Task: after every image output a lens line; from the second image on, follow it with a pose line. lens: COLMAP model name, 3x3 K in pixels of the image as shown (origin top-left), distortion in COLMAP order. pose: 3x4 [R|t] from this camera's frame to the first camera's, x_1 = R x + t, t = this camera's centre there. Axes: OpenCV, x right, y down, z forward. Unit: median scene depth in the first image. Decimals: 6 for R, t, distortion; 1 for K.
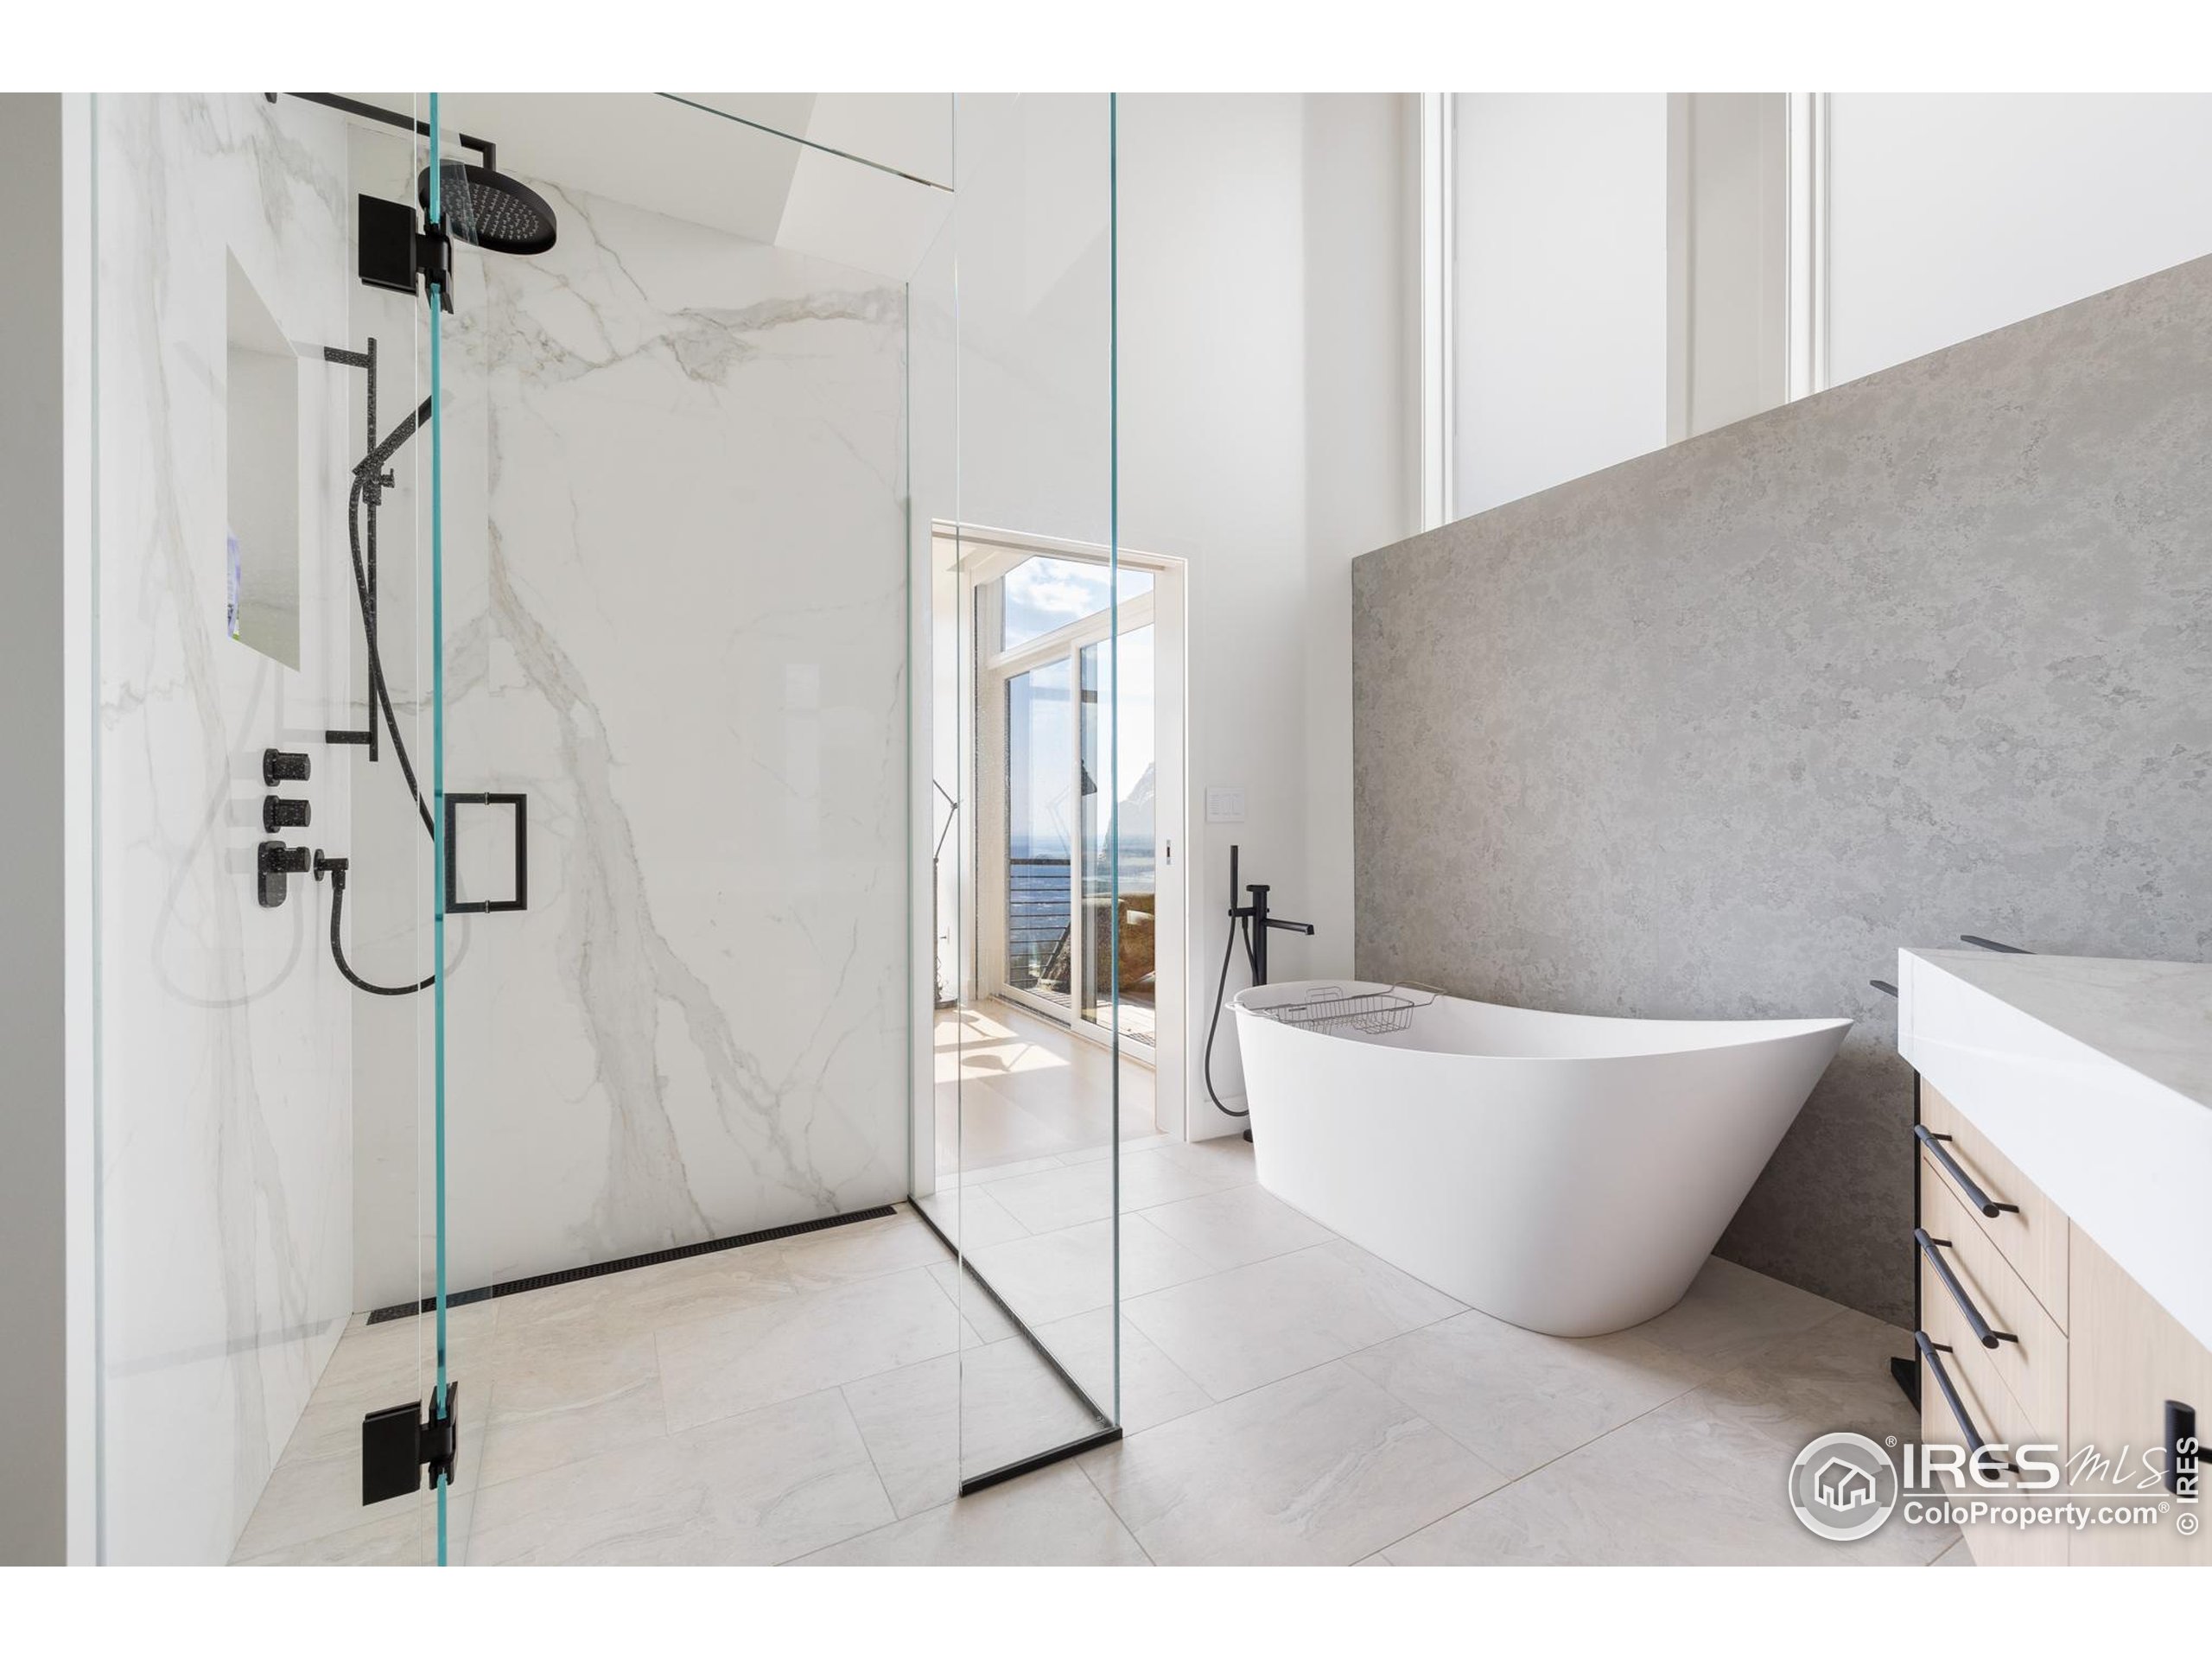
lens RADIAL K [[912.9, 0, 1109.3], [0, 912.9, 813.9], [0, 0, 1]] dist [-0.001435, -0.000018]
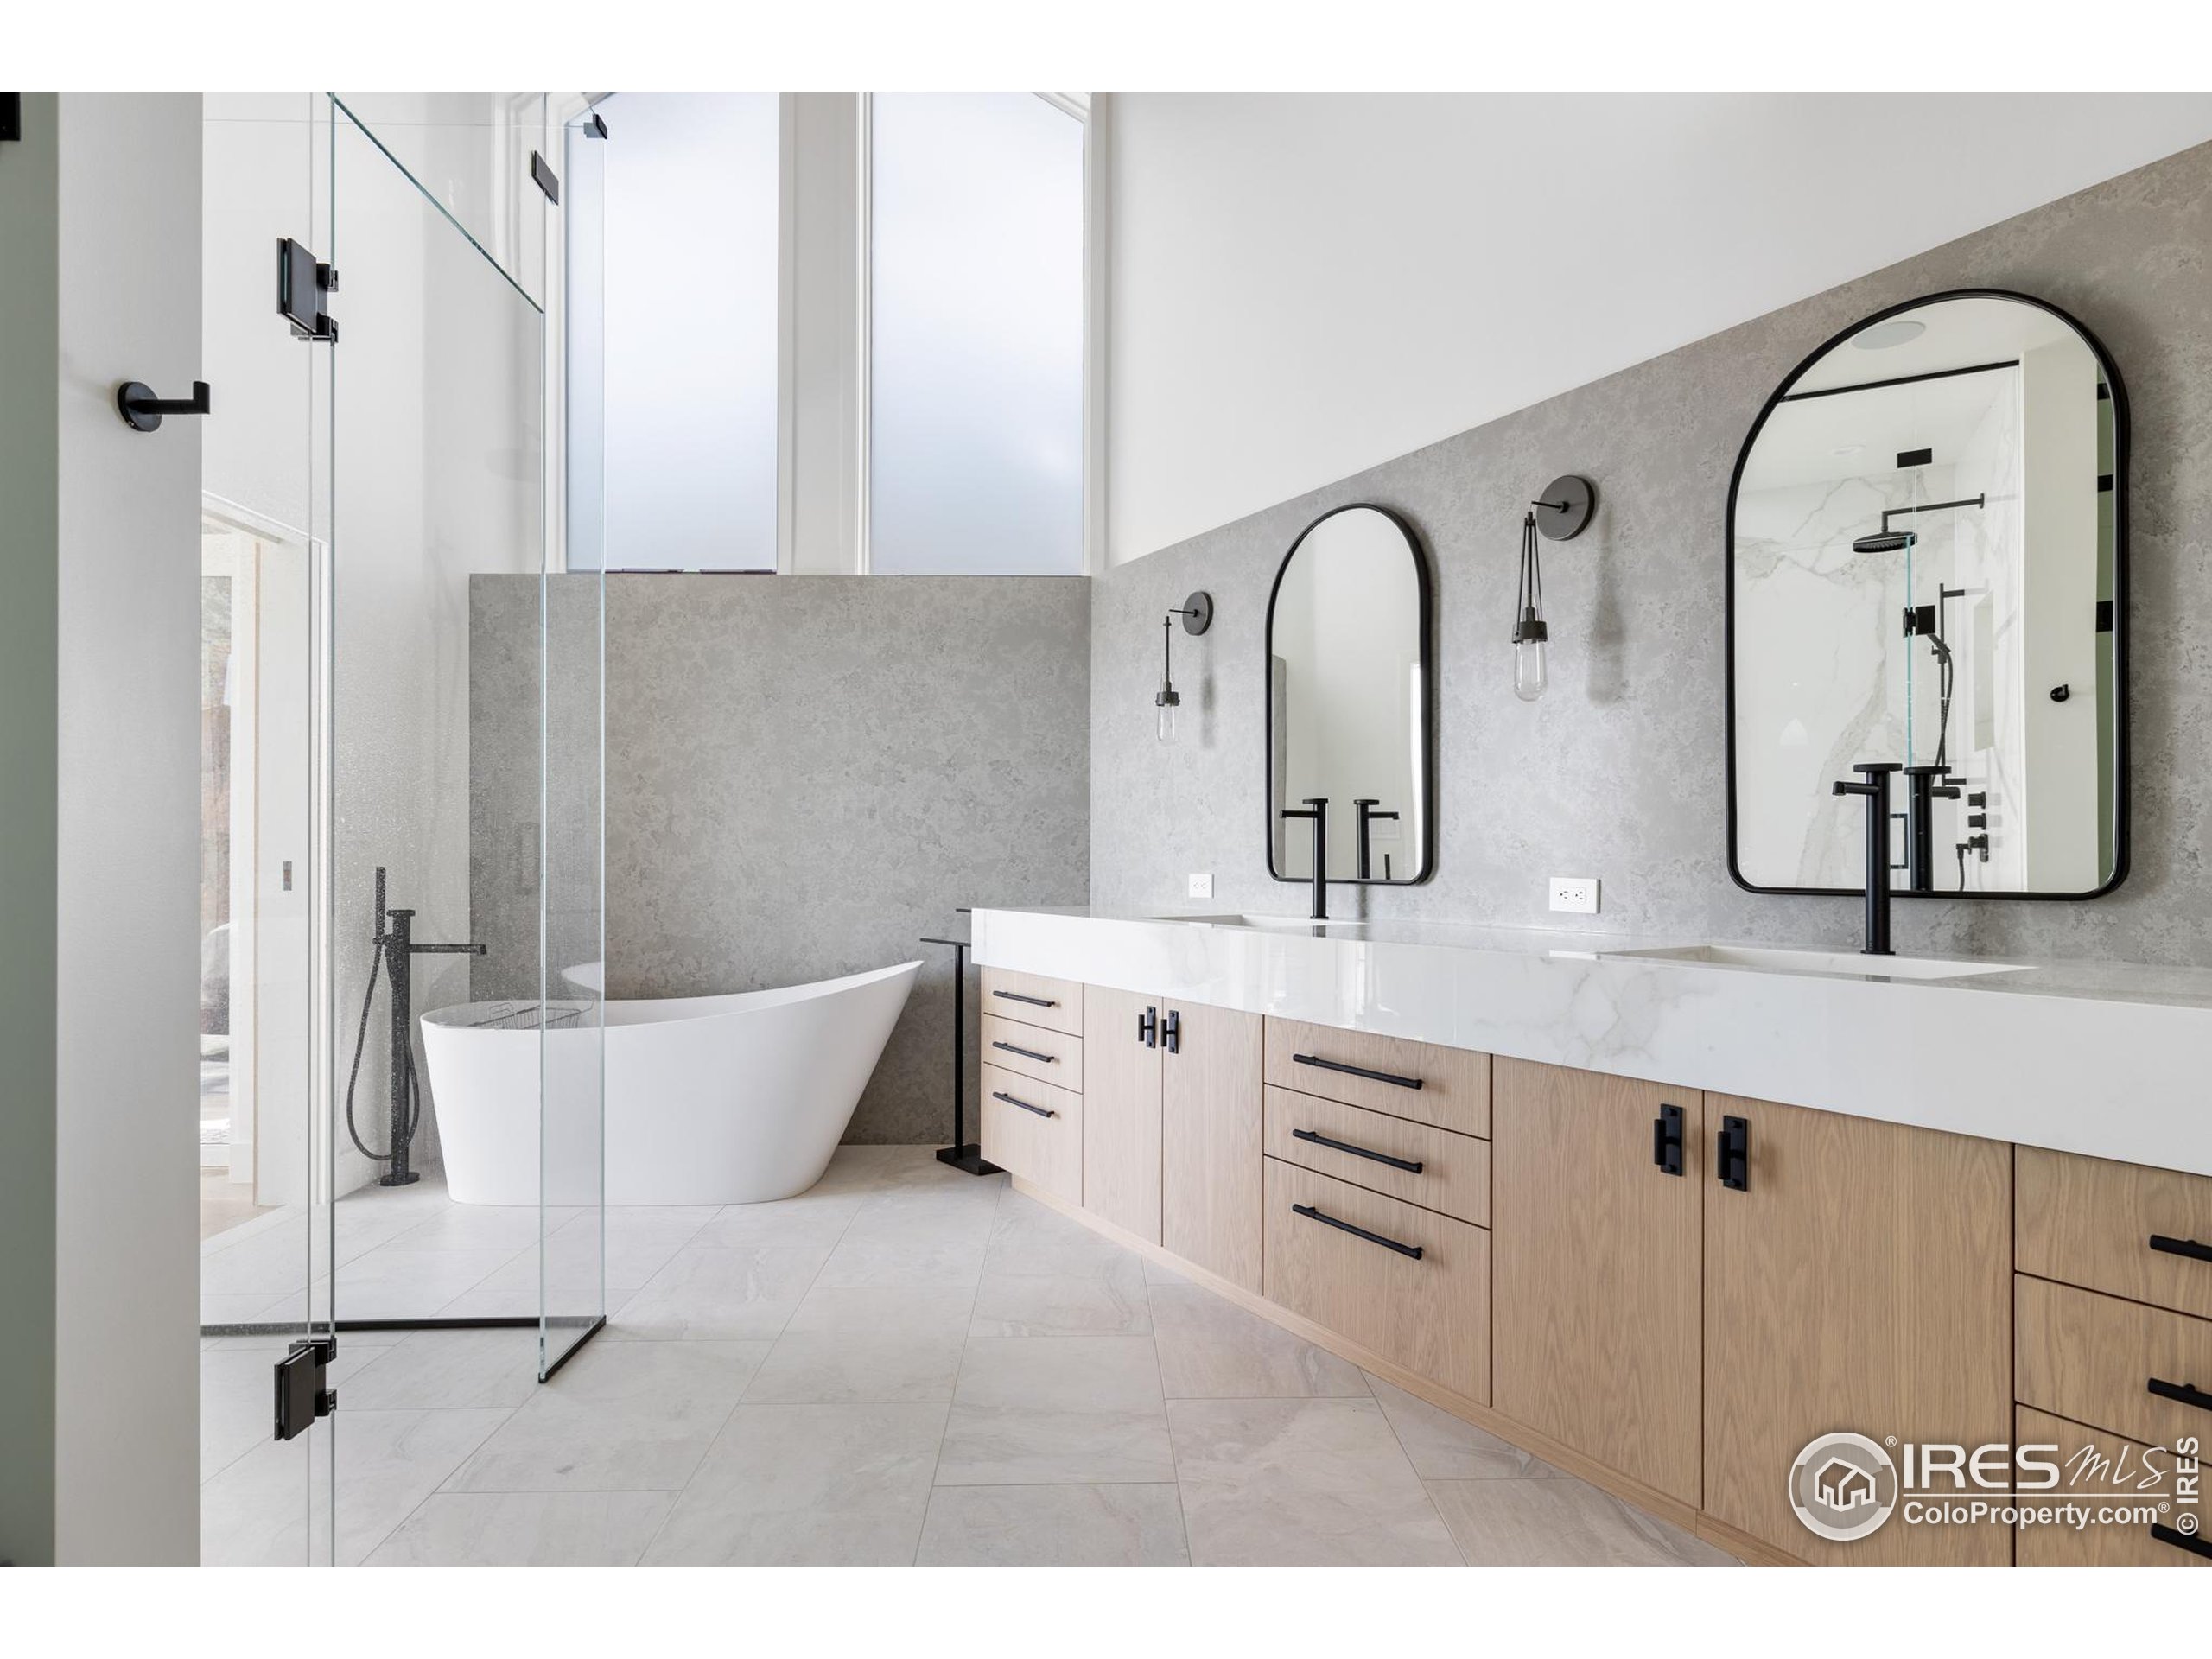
lens RADIAL K [[912.9, 0, 1109.3], [0, 912.9, 813.9], [0, 0, 1]] dist [-0.001435, -0.000018]
pose [[0.491456, 0.040384, 0.869966, -0.376617], [-0.010656, 0.999128, -0.040360, 0.012967], [-0.870837, 0.010564, 0.491458, -0.111358]]
